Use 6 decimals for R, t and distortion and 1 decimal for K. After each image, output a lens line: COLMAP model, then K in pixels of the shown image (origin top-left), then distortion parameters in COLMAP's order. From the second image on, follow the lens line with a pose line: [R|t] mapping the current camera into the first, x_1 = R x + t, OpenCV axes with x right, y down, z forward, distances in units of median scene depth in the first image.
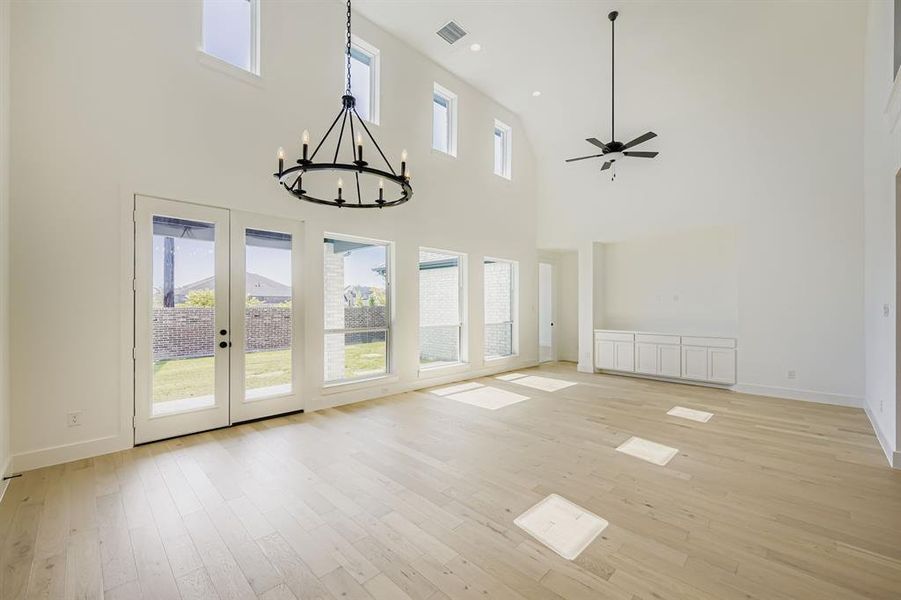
lens RADIAL K [[374.1, 0, 458.4], [0, 374.1, 299.6], [0, 0, 1]] dist [-0.001599, 0.000122]
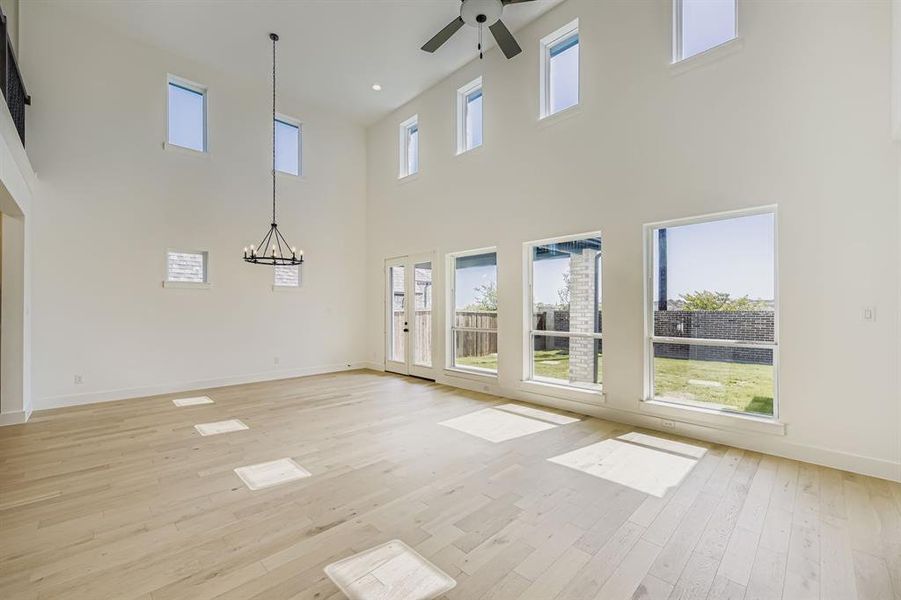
lens RADIAL K [[374.1, 0, 447.7], [0, 374.1, 305.3], [0, 0, 1]] dist [-0.001599, 0.000122]
pose [[-0.037104, -0.011762, -0.999242, 1.061131], [0.007111, 0.999902, -0.012034, 0.020838], [0.999286, -0.007552, -0.037017, 1.126178]]
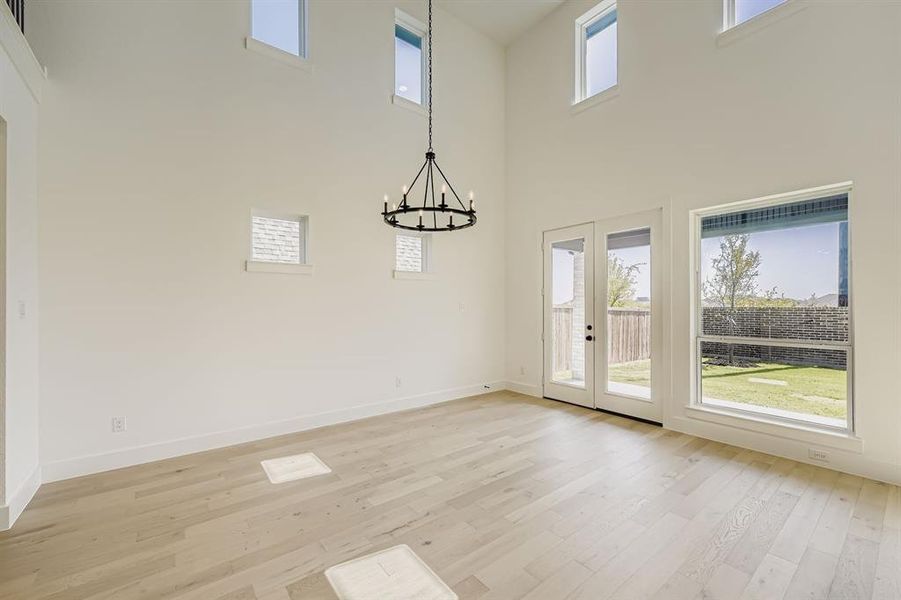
lens RADIAL K [[374.1, 0, 447.3], [0, 374.1, 302.4], [0, 0, 1]] dist [-0.001599, 0.000122]
pose [[-0.115920, 0.002836, -0.993254, 0.526526], [0.009790, 0.999951, 0.001713, 0.001115], [0.993210, -0.009525, -0.115942, 0.612358]]
